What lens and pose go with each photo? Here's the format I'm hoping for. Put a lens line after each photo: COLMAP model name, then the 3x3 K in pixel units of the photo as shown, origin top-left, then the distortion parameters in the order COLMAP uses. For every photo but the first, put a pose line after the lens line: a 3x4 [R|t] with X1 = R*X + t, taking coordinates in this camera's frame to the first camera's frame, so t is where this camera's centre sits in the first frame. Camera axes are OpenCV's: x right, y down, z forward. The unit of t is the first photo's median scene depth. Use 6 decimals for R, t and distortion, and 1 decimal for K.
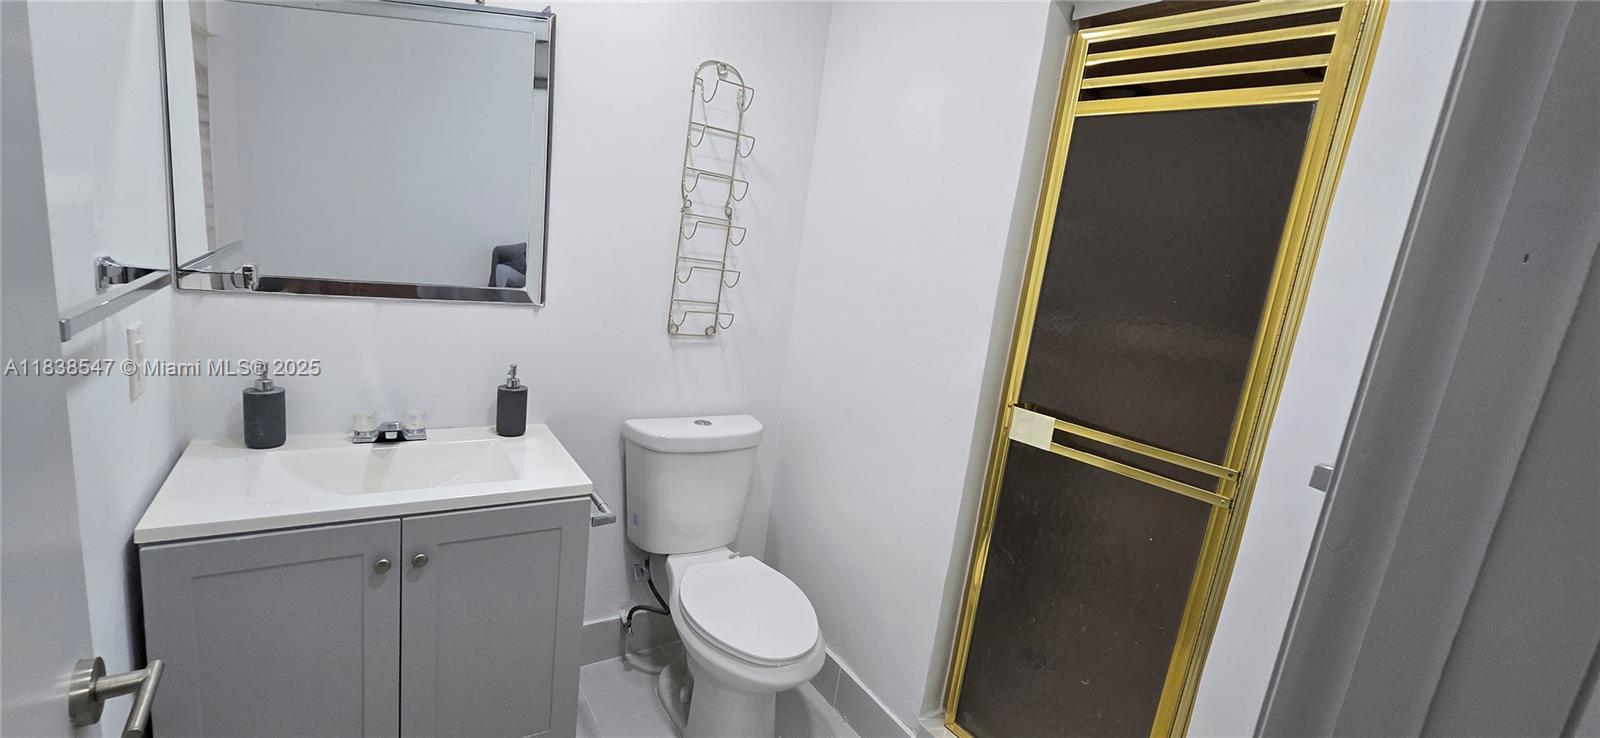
lens RADIAL K [[650.6, 0, 805.5], [0, 650.6, 367.7], [0, 0, 1]] dist [-0.003991, 0.000317]
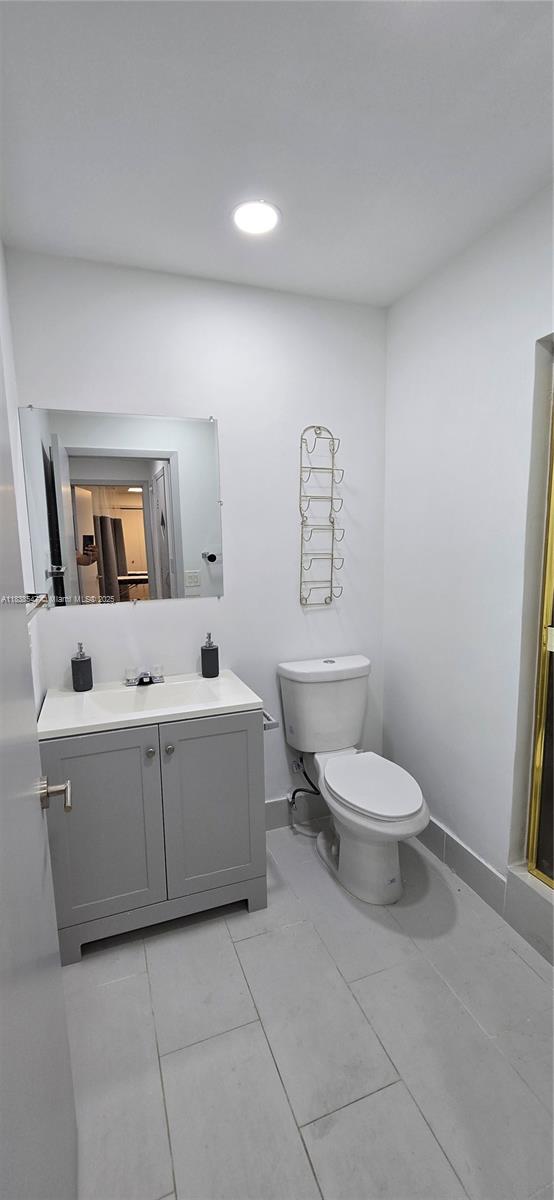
lens RADIAL K [[488.0, 0, 277.5], [0, 488.0, 604.7], [0, 0, 1]] dist [-0.003991, 0.000317]
pose [[0.961302, -0.106385, -0.254128, 0.029487], [0.091373, 0.993340, -0.070196, 0.026089], [0.259903, 0.044259, 0.964620, -0.125026]]
